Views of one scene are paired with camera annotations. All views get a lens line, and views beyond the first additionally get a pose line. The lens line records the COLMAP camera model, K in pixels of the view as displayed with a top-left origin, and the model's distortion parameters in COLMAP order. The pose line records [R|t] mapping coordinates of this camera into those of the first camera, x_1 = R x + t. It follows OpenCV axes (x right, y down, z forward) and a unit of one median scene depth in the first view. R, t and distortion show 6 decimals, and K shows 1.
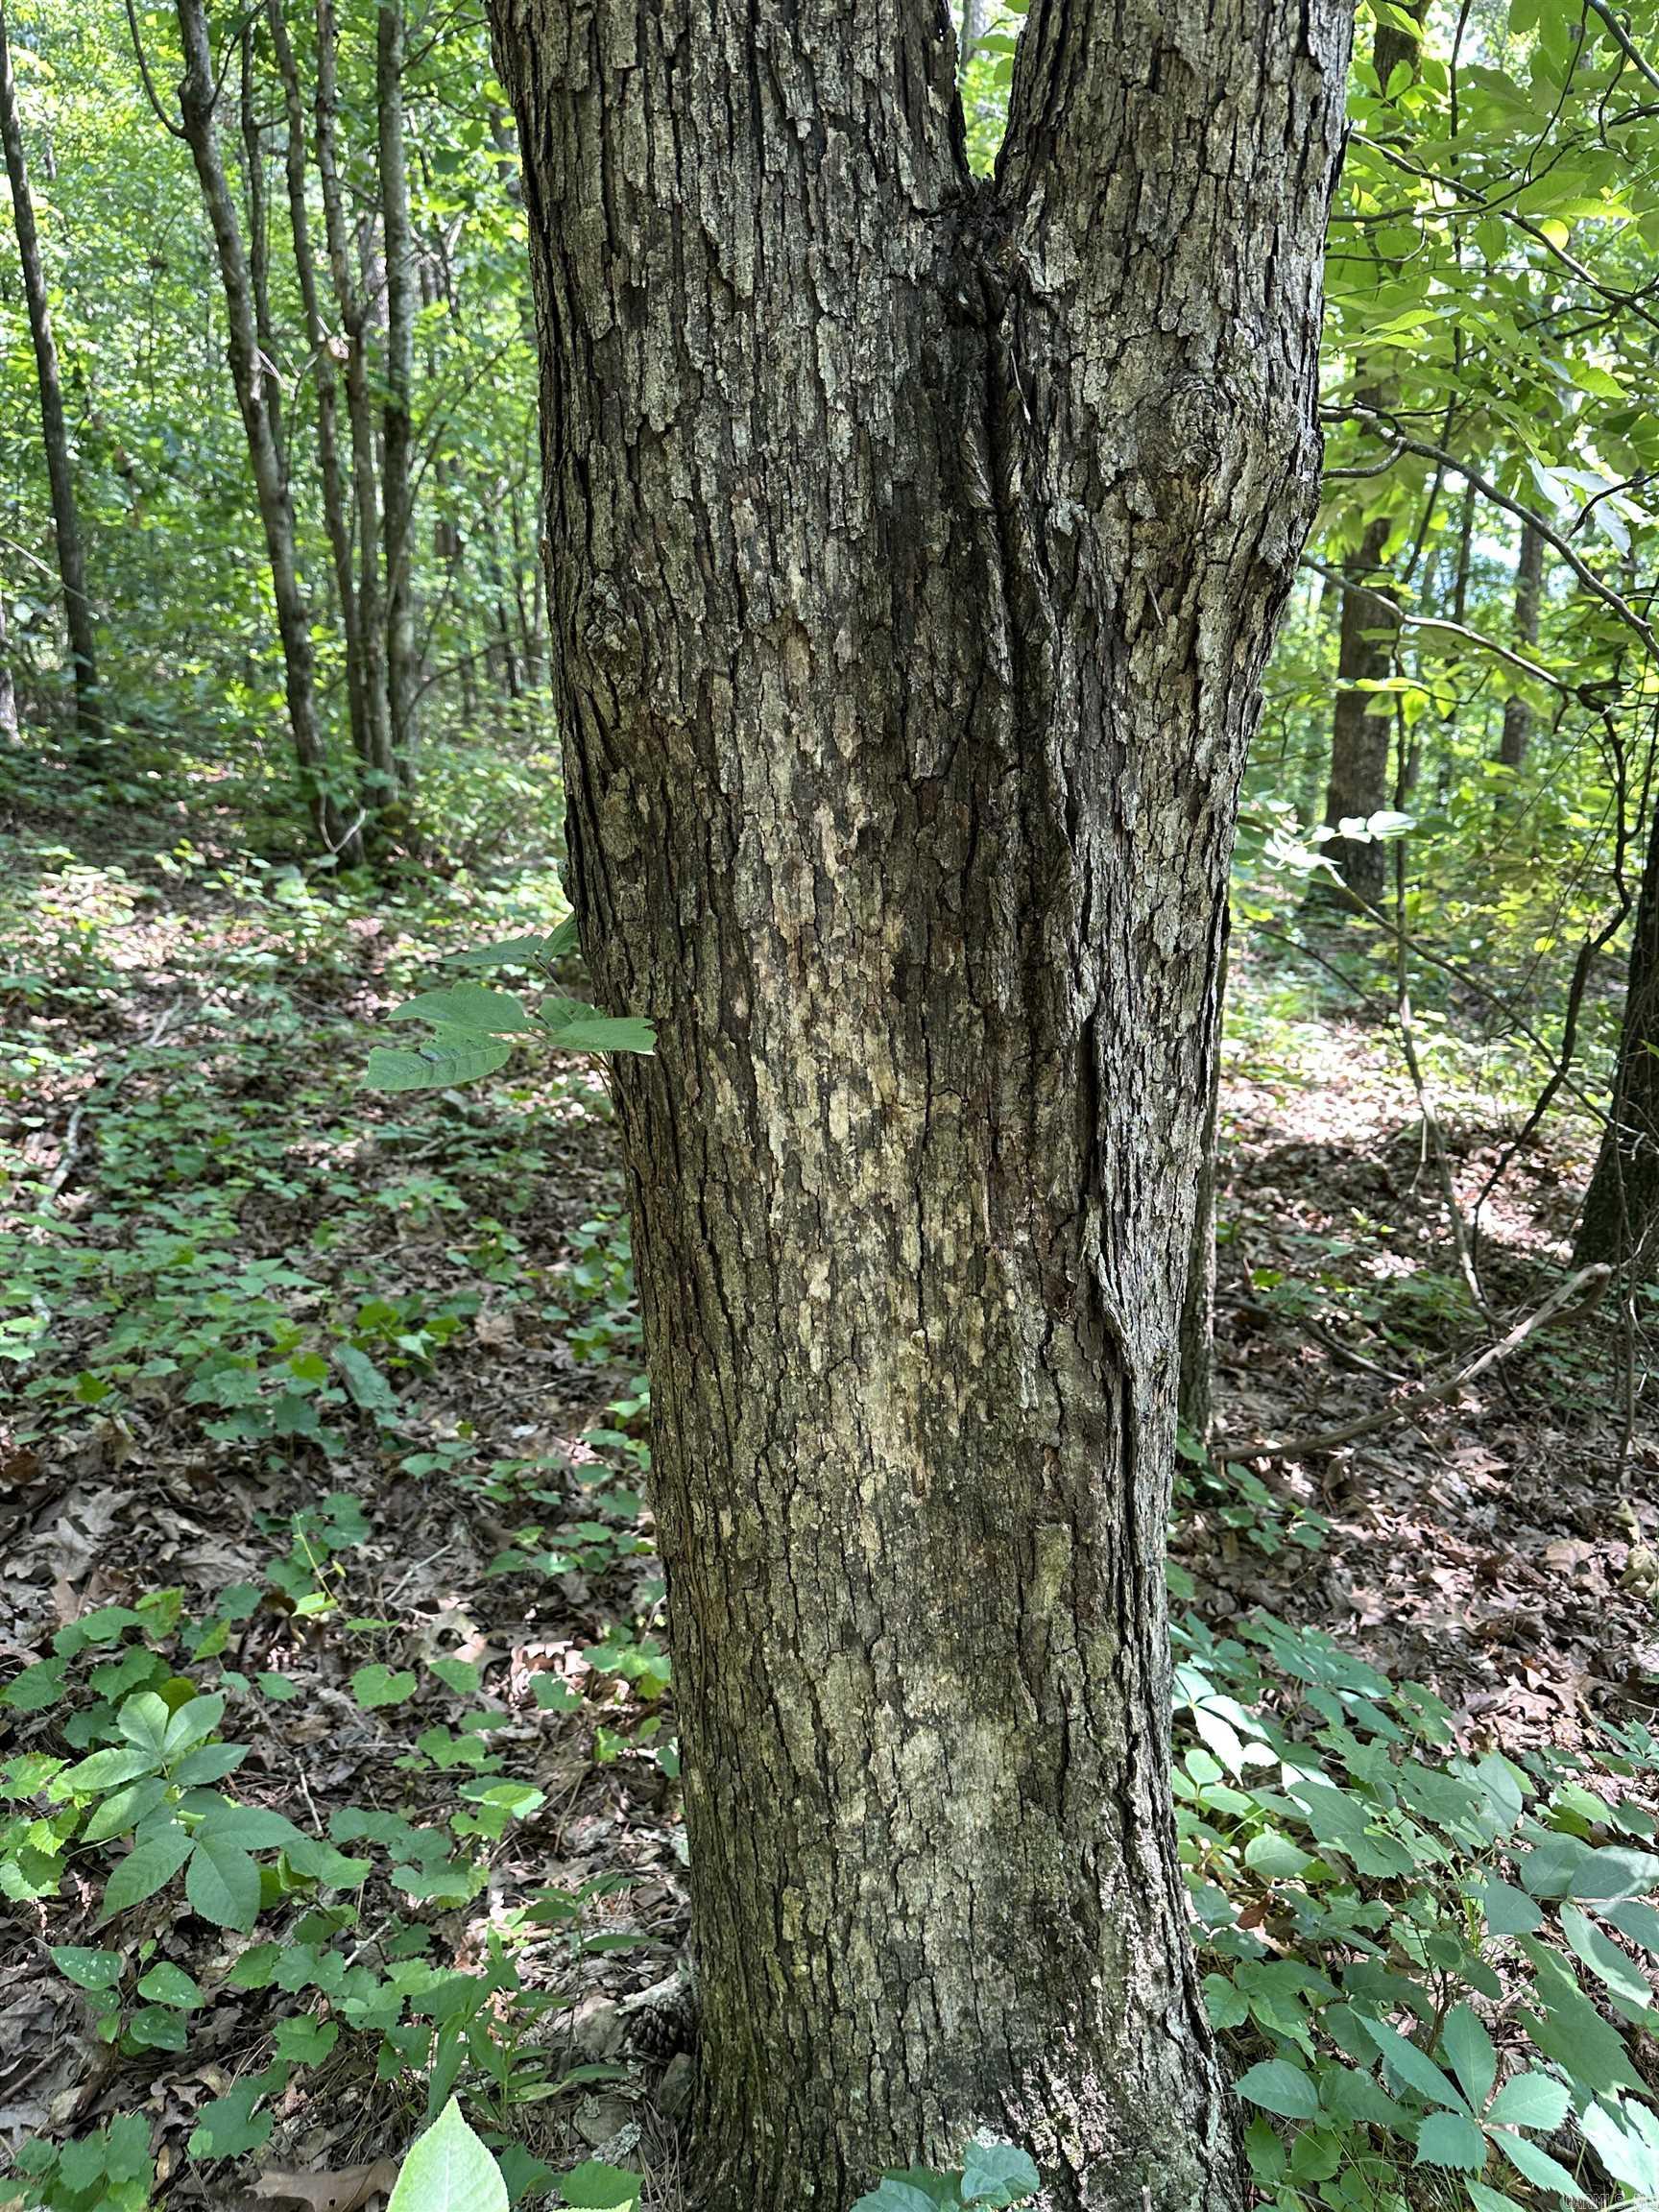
lens RADIAL K [[1536.8, 0, 829.5], [0, 1536.8, 1106.0], [0, 0, 1]] dist [0.044063, -0.000177]
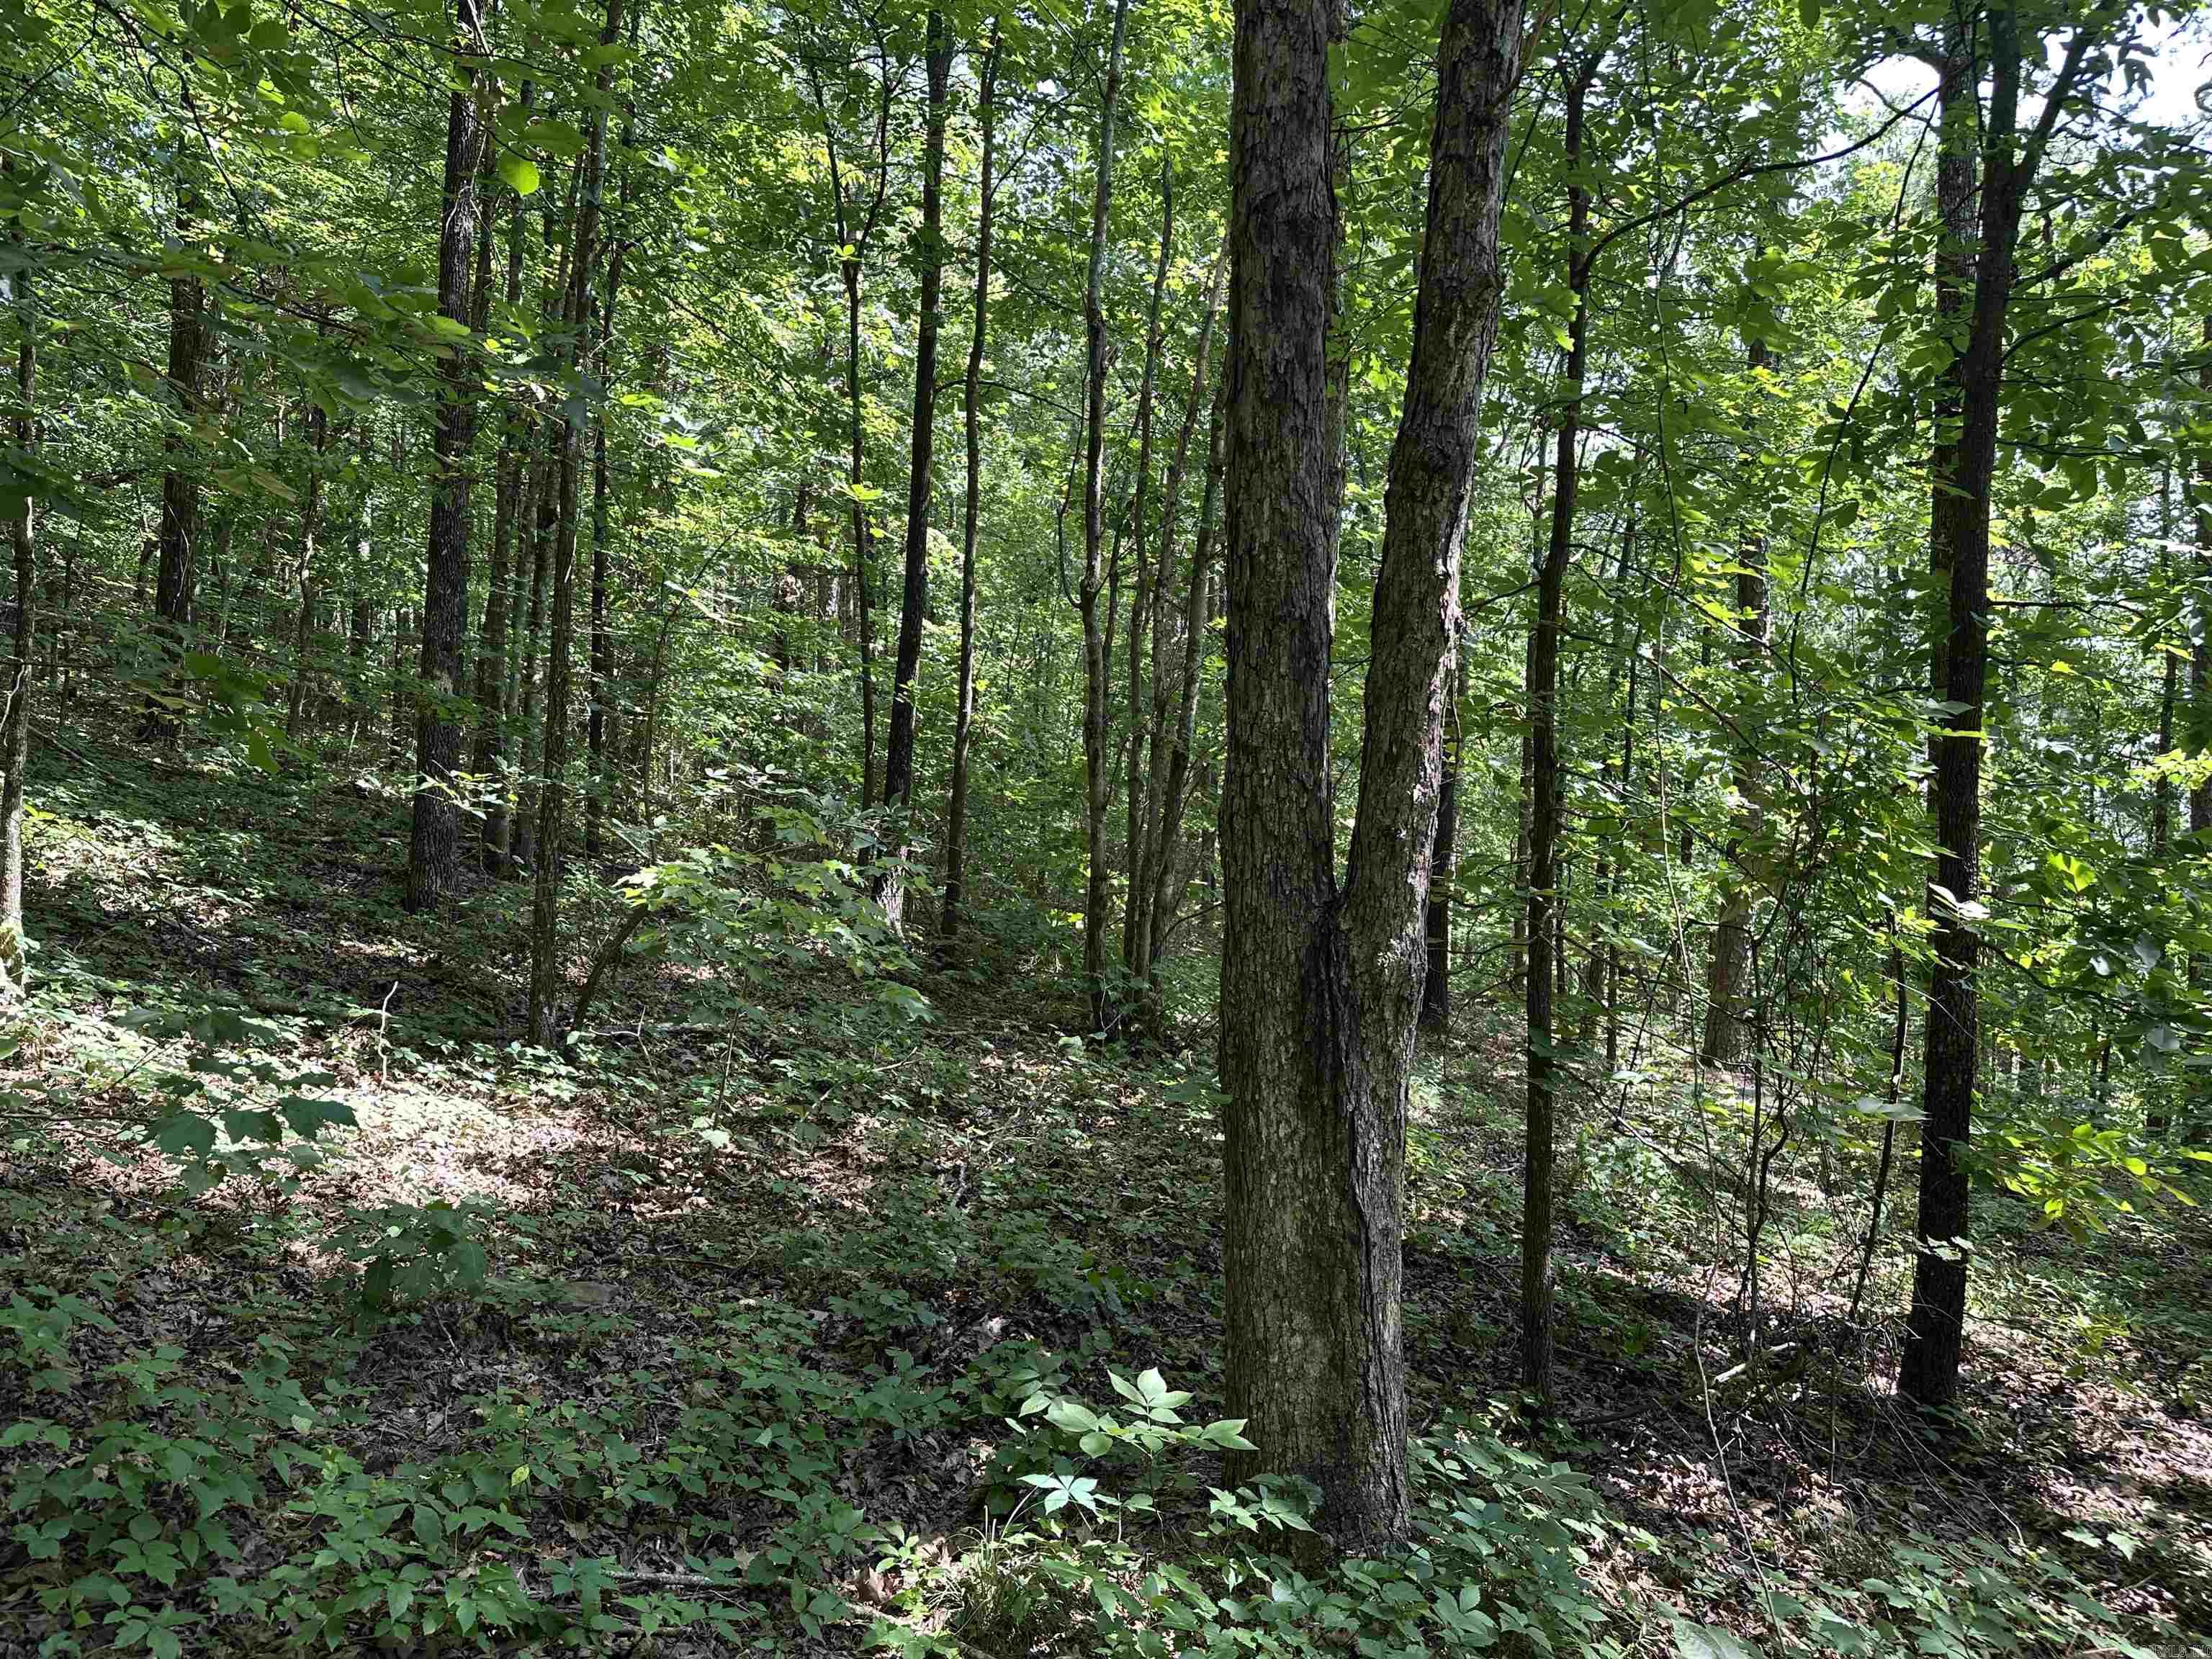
lens RADIAL K [[1536.8, 0, 1106.0], [0, 1536.8, 829.5], [0, 0, 1]] dist [0.044063, -0.000177]
pose [[0.956929, 0.049770, -0.286026, 0.547235], [-0.132073, 0.951978, -0.276215, 0.346187], [0.258543, 0.302094, 0.917548, -2.373667]]
